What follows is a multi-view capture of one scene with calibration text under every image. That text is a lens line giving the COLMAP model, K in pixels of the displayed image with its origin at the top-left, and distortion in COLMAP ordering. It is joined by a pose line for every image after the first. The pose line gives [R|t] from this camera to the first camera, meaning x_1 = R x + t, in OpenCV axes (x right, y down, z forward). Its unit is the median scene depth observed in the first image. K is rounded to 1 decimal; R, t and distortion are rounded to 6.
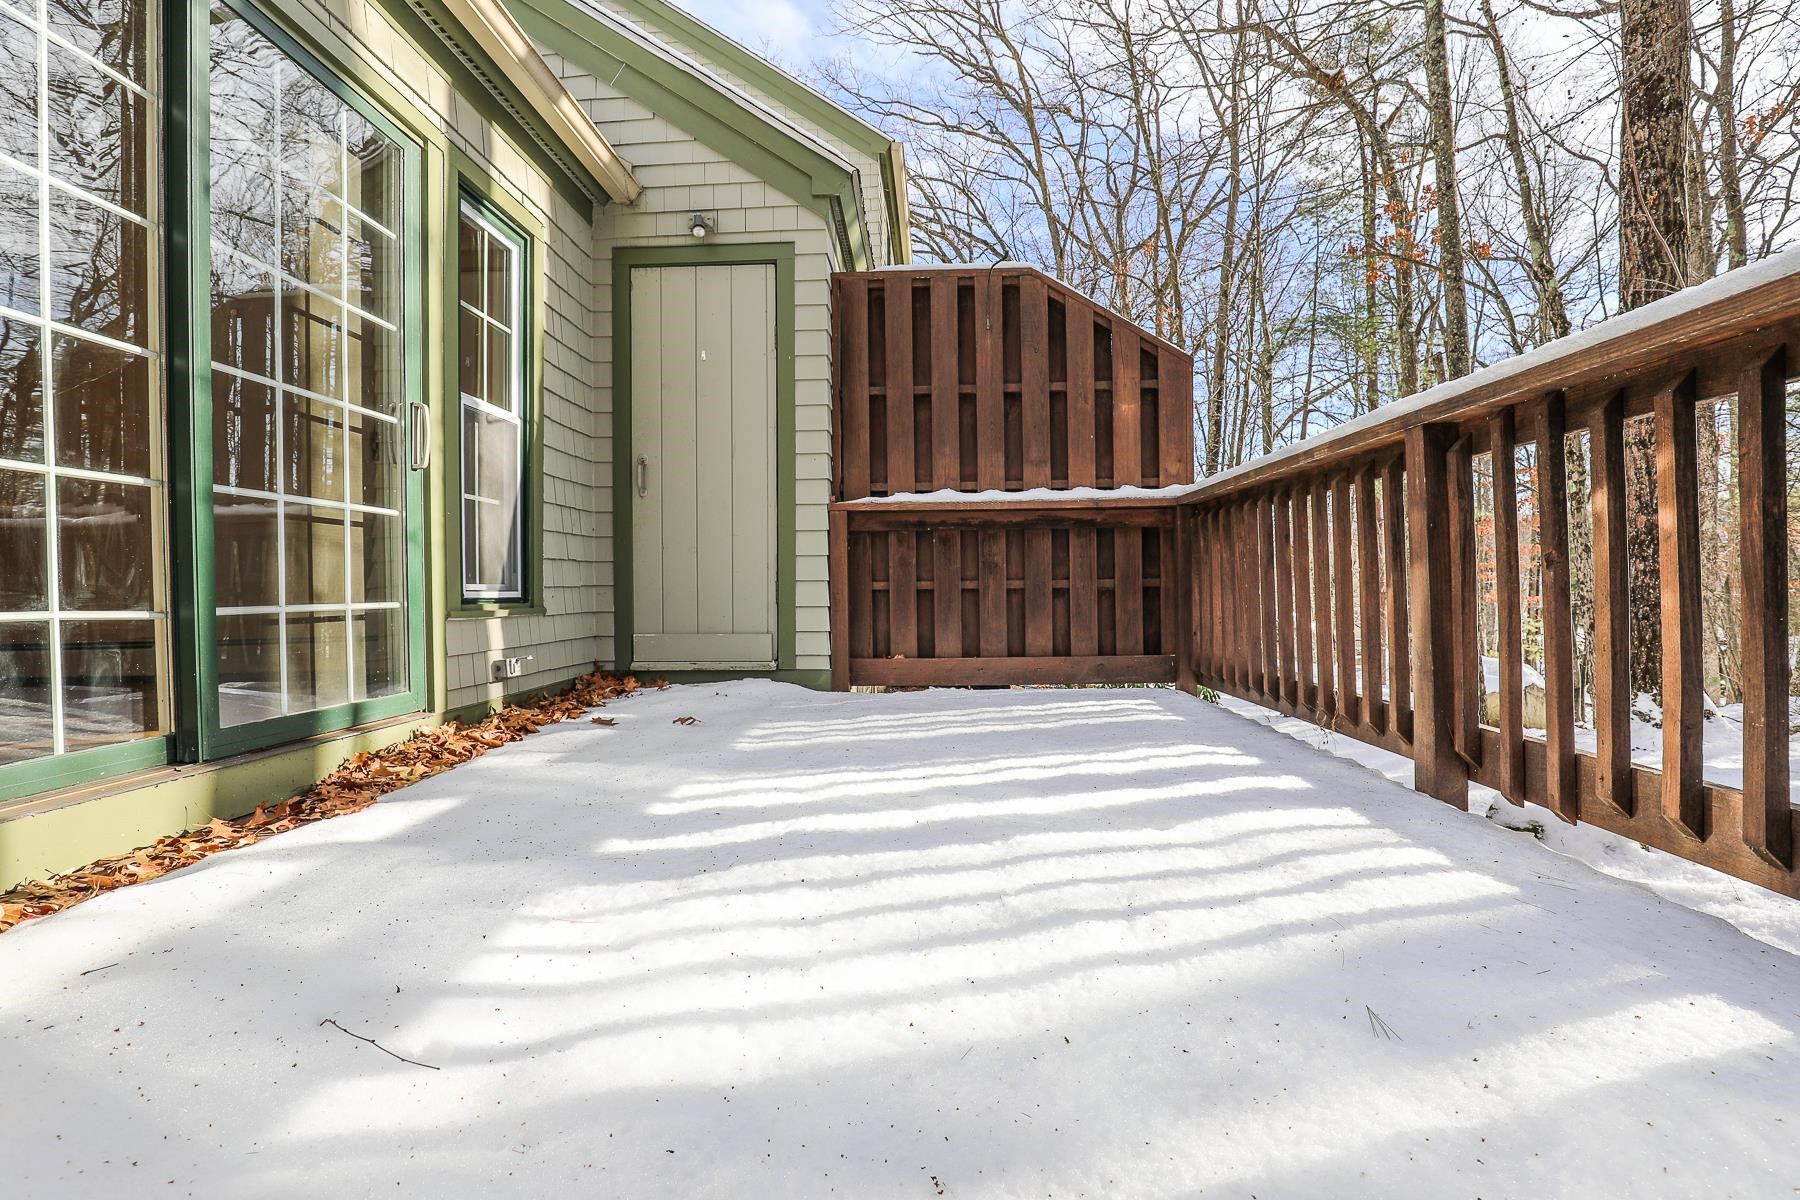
lens RADIAL K [[849.7, 0, 893.6], [0, 849.7, 606.6], [0, 0, 1]] dist [-0.034730, 0.004380]
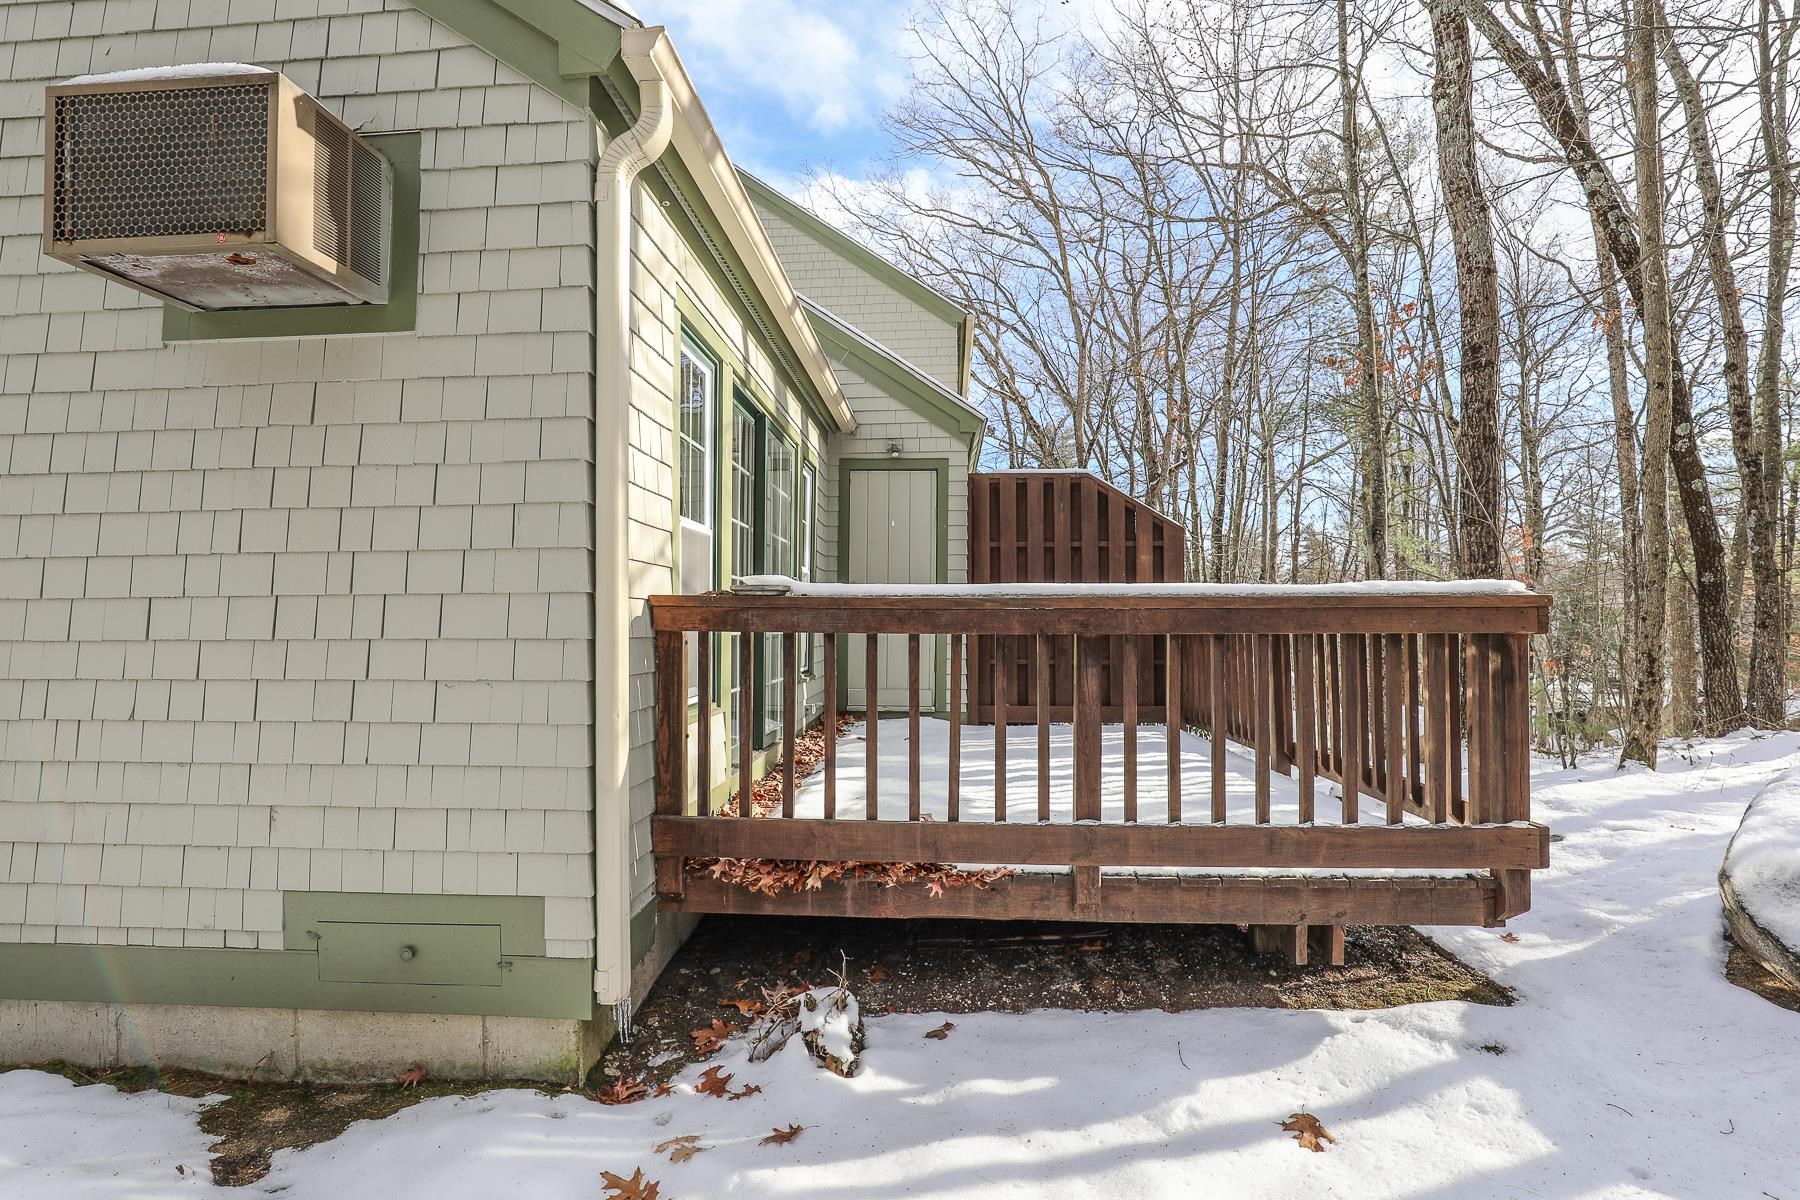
lens RADIAL K [[849.7, 0, 891.7], [0, 849.7, 603.2], [0, 0, 1]] dist [-0.034730, 0.004380]
pose [[0.999777, 0.012997, -0.016641, -0.195046], [-0.013796, 0.998712, -0.048828, -0.054451], [0.015985, 0.049046, 0.998669, -0.675545]]
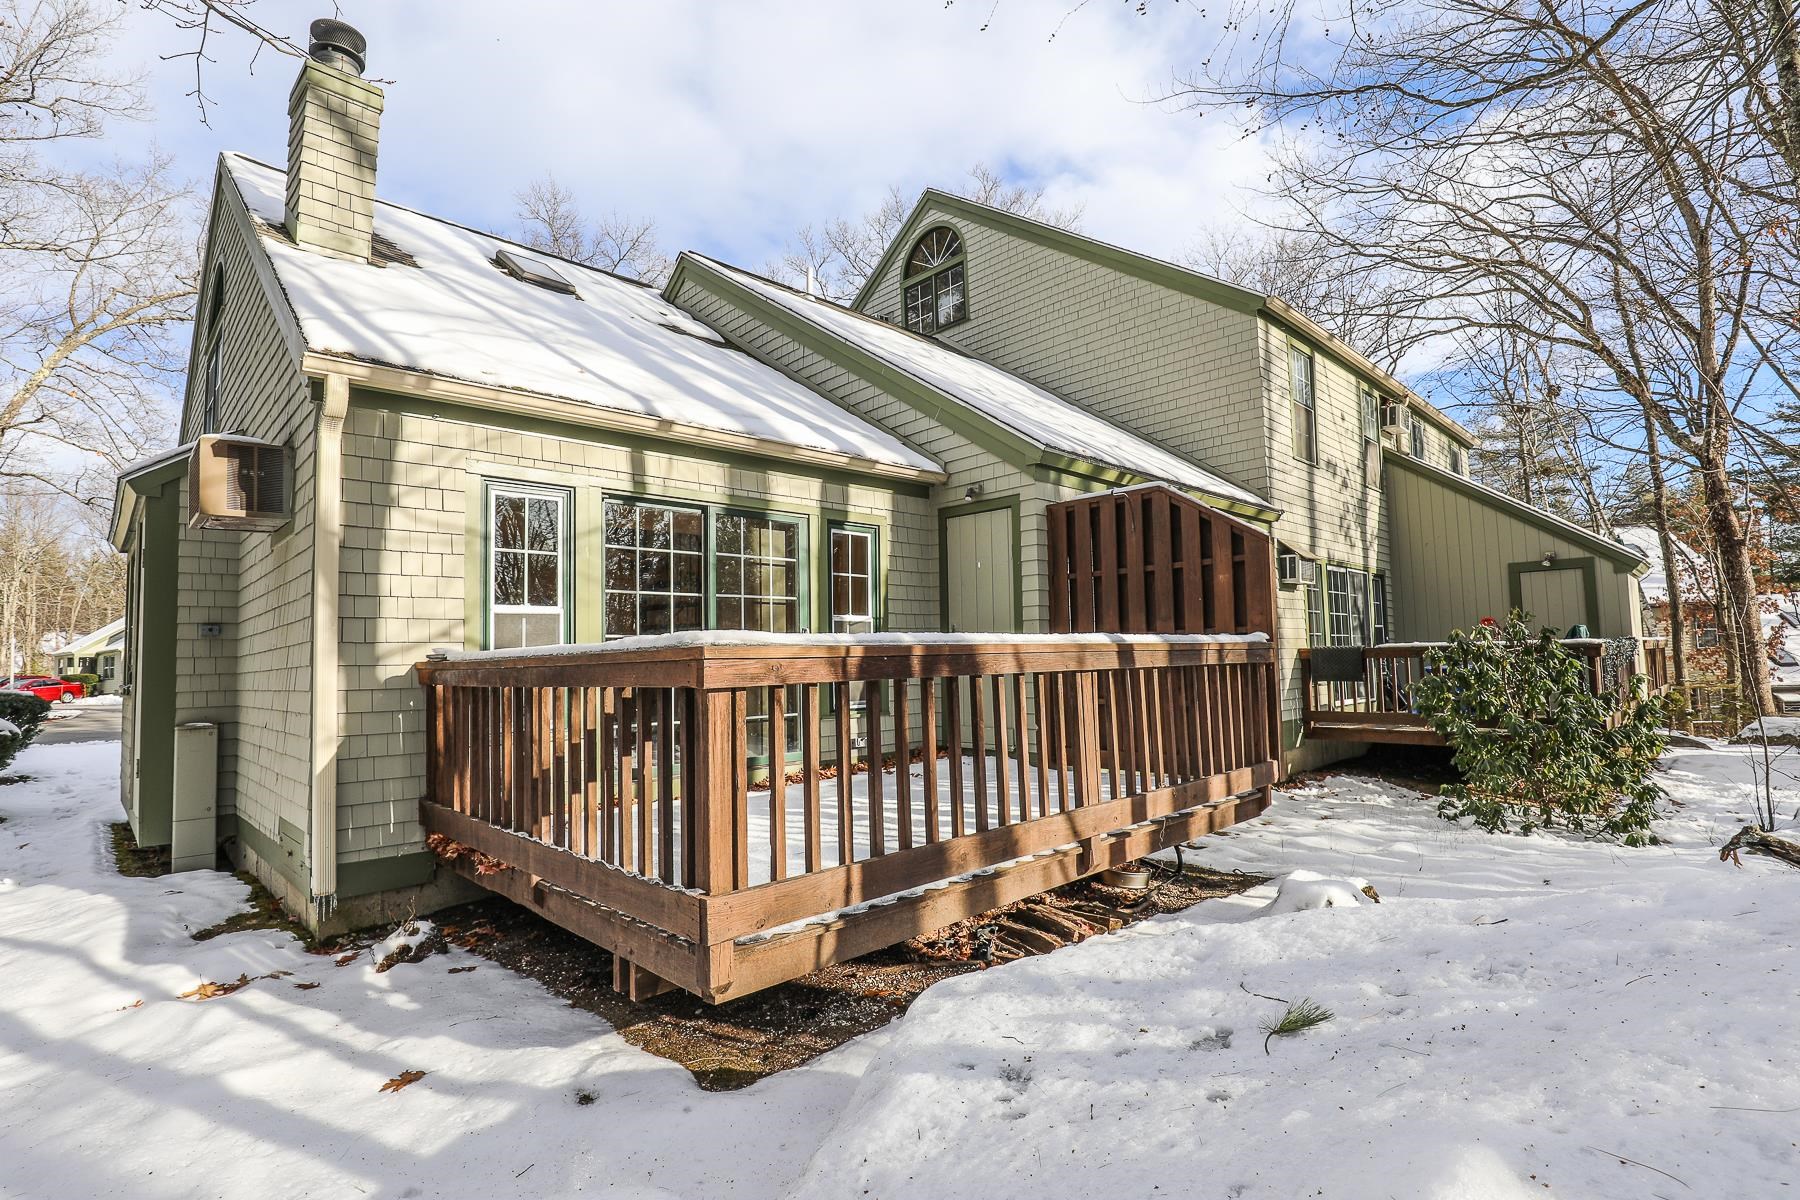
lens RADIAL K [[849.7, 0, 893.2], [0, 849.7, 603.8], [0, 0, 1]] dist [-0.034730, 0.004380]
pose [[0.730649, -0.053403, -0.680662, 0.813987], [0.001307, 0.997044, -0.076823, -0.082977], [0.682752, 0.055241, 0.728559, -0.376647]]
